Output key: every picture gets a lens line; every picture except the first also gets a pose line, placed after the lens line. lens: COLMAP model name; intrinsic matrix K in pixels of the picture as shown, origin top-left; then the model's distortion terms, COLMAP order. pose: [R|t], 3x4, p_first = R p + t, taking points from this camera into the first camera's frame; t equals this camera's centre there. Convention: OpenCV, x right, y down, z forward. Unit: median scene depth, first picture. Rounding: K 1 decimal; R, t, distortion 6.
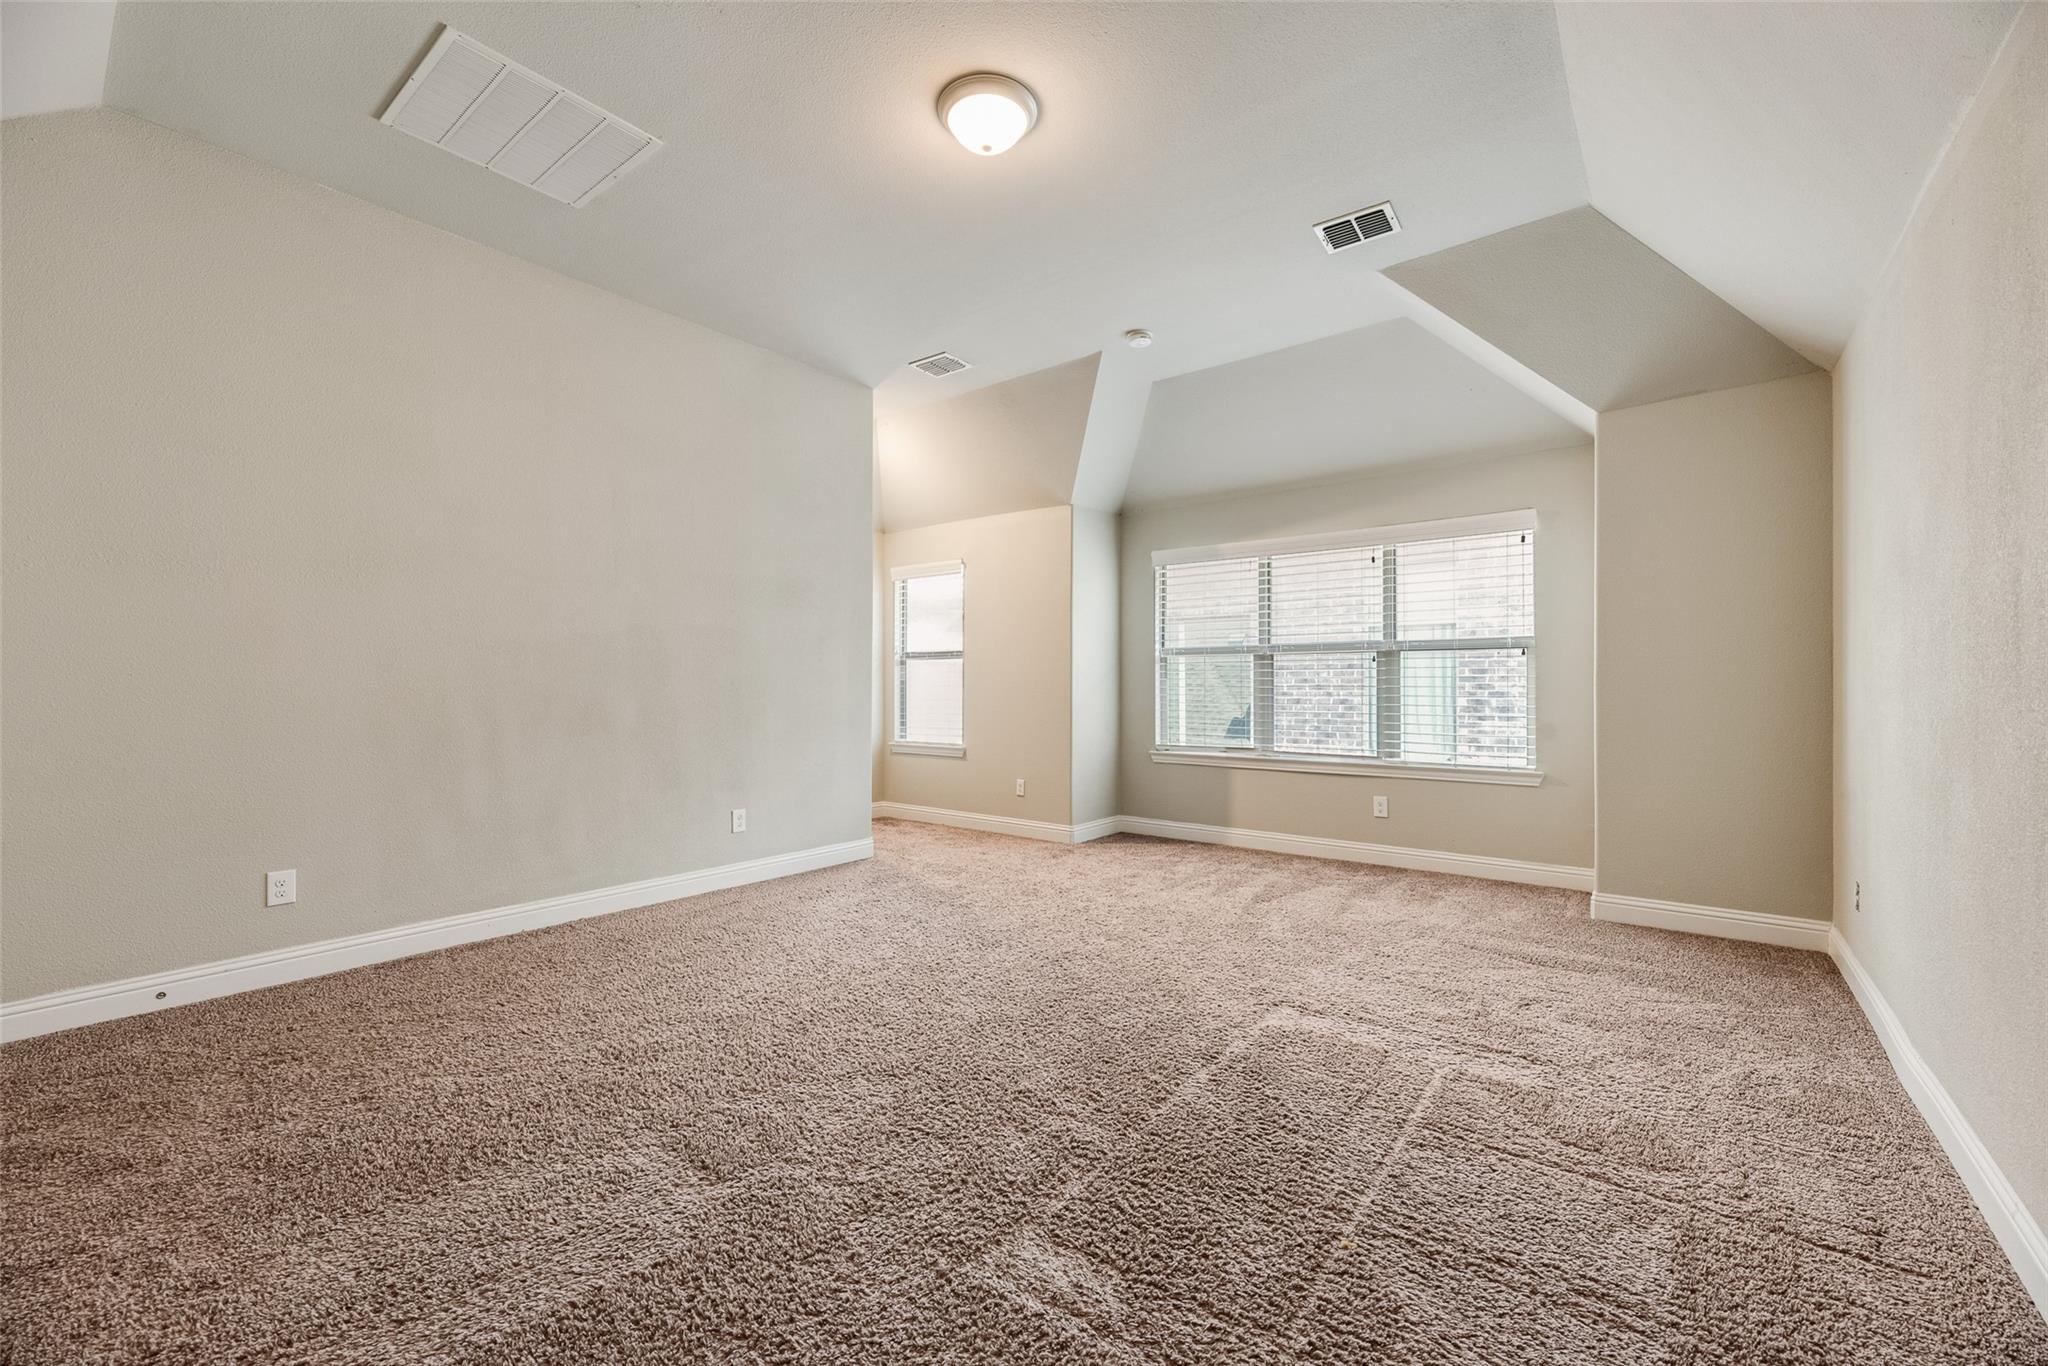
lens RADIAL K [[823.3, 0, 1024.0], [0, 823.3, 683.0], [0, 0, 1]] dist [-0.000410, 0.000011]
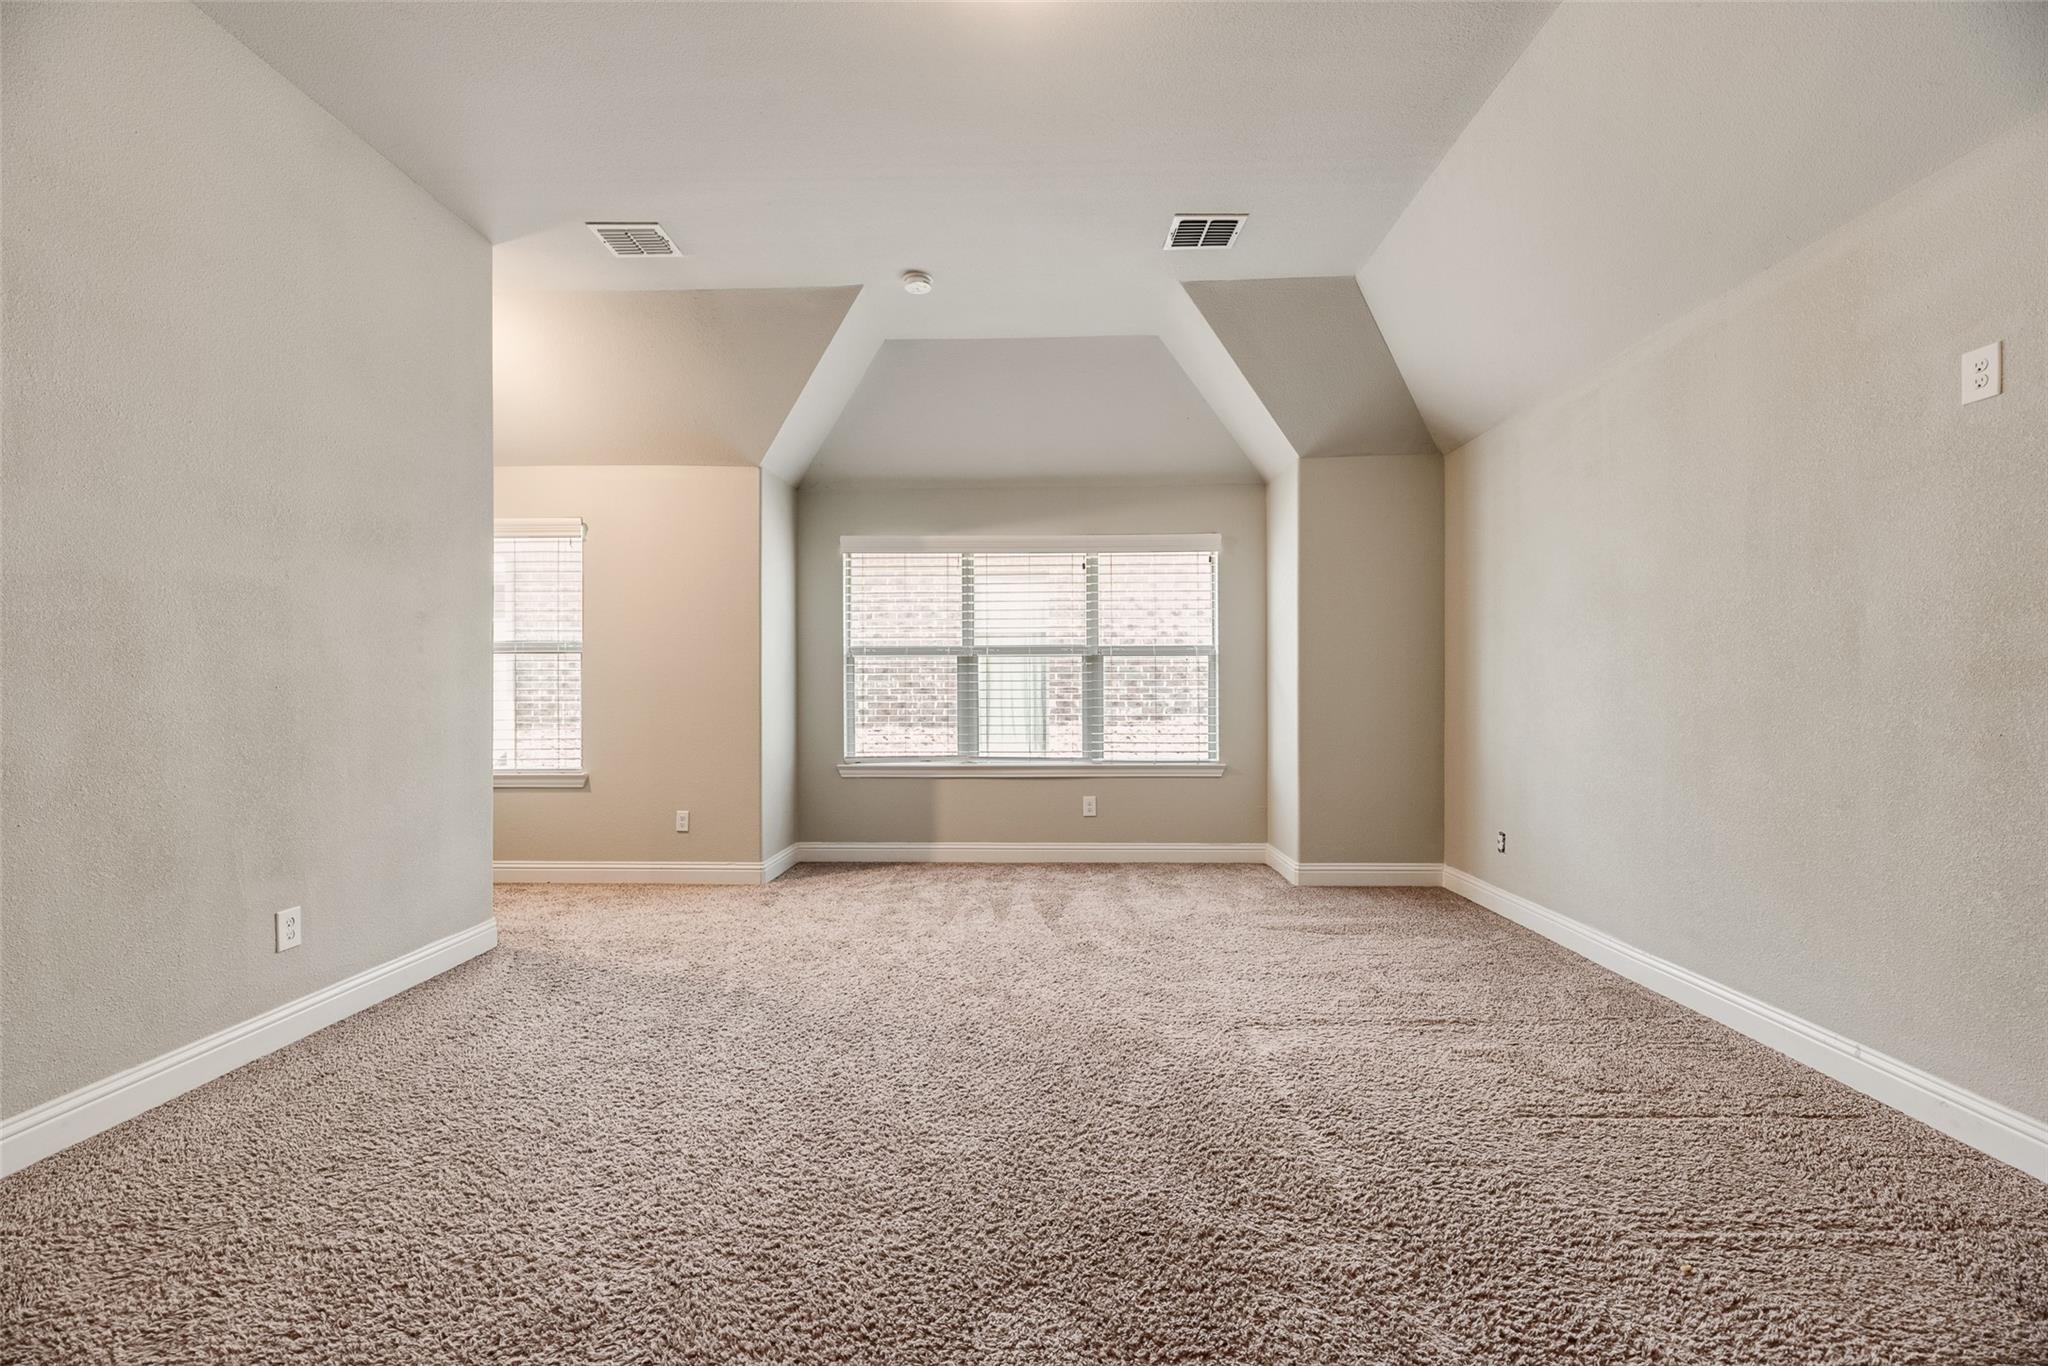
lens RADIAL K [[826.1, 0, 1023.8], [0, 826.1, 690.6], [0, 0, 1]] dist [-0.000318, 0.000108]
pose [[0.802145, -0.003083, 0.597121, -0.248933], [0.000476, 0.999990, 0.004524, 0.000774], [-0.597129, -0.003345, 0.802138, 0.215097]]
